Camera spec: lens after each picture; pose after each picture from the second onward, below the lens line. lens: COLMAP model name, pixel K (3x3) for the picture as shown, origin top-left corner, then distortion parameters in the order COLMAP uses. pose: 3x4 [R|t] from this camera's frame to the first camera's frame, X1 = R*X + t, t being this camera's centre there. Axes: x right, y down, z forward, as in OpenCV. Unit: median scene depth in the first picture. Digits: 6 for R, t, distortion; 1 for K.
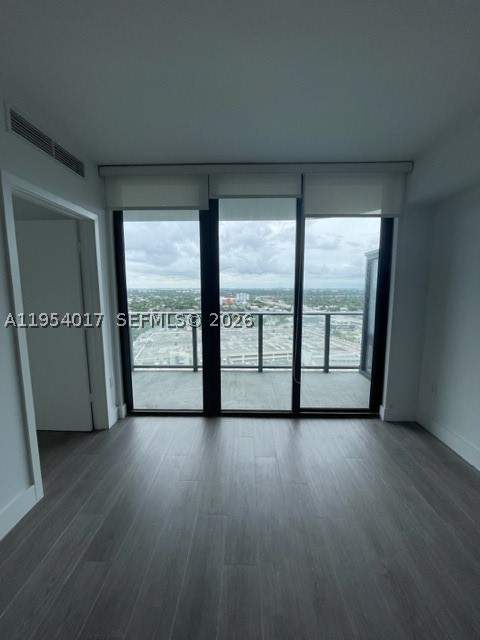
lens RADIAL K [[267.1, 0, 243.5], [0, 267.1, 316.5], [0, 0, 1]] dist [-0.001549, 0.000132]
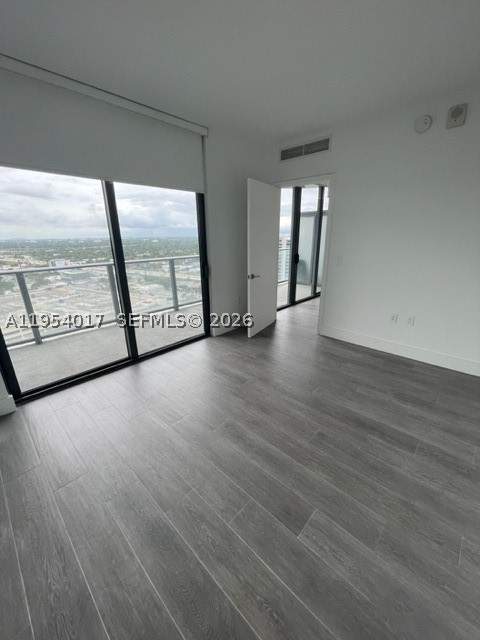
lens RADIAL K [[267.1, 0, 243.5], [0, 267.1, 316.5], [0, 0, 1]] dist [-0.001549, 0.000132]
pose [[0.678742, -0.222953, 0.699715, -0.205648], [0.092772, 0.971199, 0.219465, 0.000244], [-0.728493, -0.084046, 0.679878, -0.011014]]
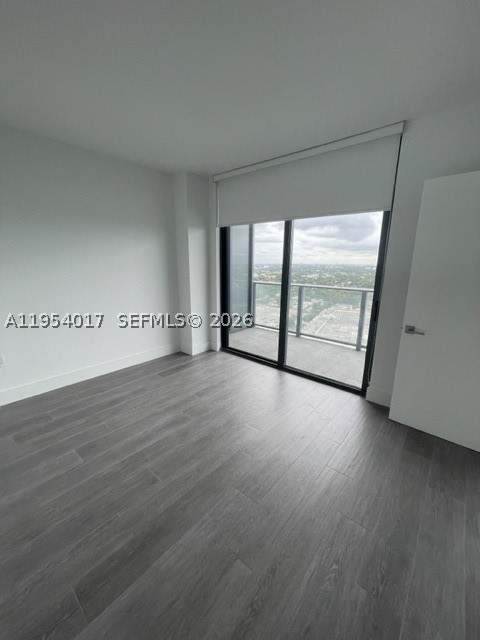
lens RADIAL K [[267.1, 0, 243.5], [0, 267.1, 316.5], [0, 0, 1]] dist [-0.001549, 0.000132]
pose [[0.748027, 0.140985, -0.648521, 0.444768], [-0.082383, 0.989343, 0.120055, -0.002679], [0.658535, -0.036378, 0.751670, -0.021113]]
